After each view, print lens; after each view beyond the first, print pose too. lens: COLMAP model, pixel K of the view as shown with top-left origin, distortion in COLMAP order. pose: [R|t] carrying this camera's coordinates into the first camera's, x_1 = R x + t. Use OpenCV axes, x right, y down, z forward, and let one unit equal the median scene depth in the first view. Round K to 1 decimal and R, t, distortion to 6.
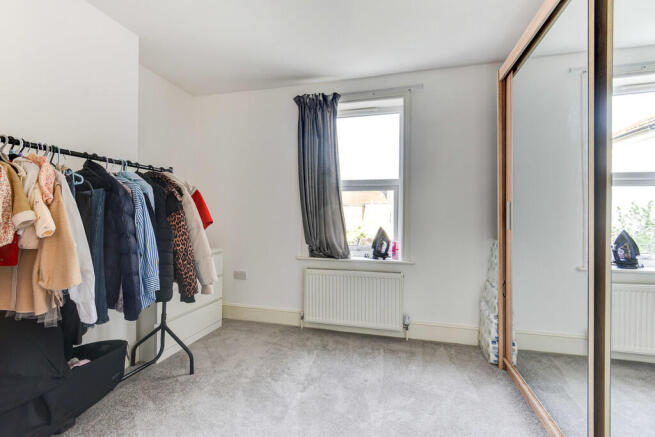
lens RADIAL K [[294.5, 0, 328.0], [0, 294.5, 221.0], [0, 0, 1]] dist [0.023875, 0.000011]
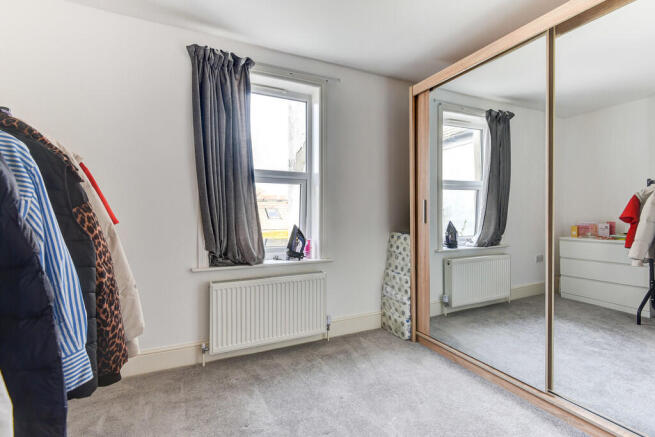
lens RADIAL K [[297.3, 0, 325.7], [0, 297.3, 218.5], [0, 0, 1]] dist [0.008861, -0.005916]
pose [[0.768090, -0.015498, 0.640154, -0.336931], [0.010263, 0.999877, 0.011893, -0.007270], [-0.640259, -0.002565, 0.768154, 0.247173]]
